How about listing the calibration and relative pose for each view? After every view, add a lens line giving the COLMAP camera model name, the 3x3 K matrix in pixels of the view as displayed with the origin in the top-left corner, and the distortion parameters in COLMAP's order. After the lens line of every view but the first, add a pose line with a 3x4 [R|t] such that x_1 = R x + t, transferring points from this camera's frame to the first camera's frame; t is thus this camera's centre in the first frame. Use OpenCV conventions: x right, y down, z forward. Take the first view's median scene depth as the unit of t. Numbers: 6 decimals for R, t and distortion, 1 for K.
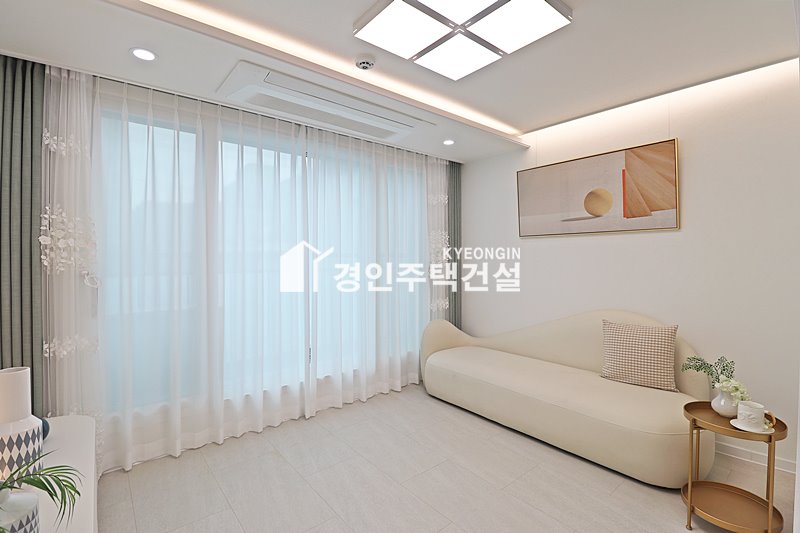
lens RADIAL K [[367.5, 0, 405.2], [0, 367.5, 259.7], [0, 0, 1]] dist [0.001264, -0.012256]
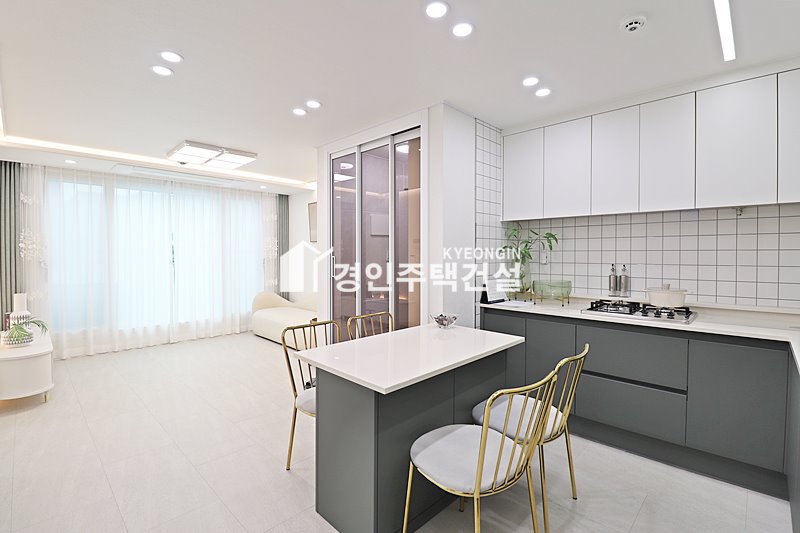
lens RADIAL K [[375.0, 0, 405.9], [0, 375.0, 260.5], [0, 0, 1]] dist [-0.002176, -0.008956]
pose [[0.994283, 0.001328, 0.106765, 0.741252], [-0.002672, 0.999919, 0.012450, 0.001909], [-0.106740, -0.012664, 0.994206, -1.020364]]
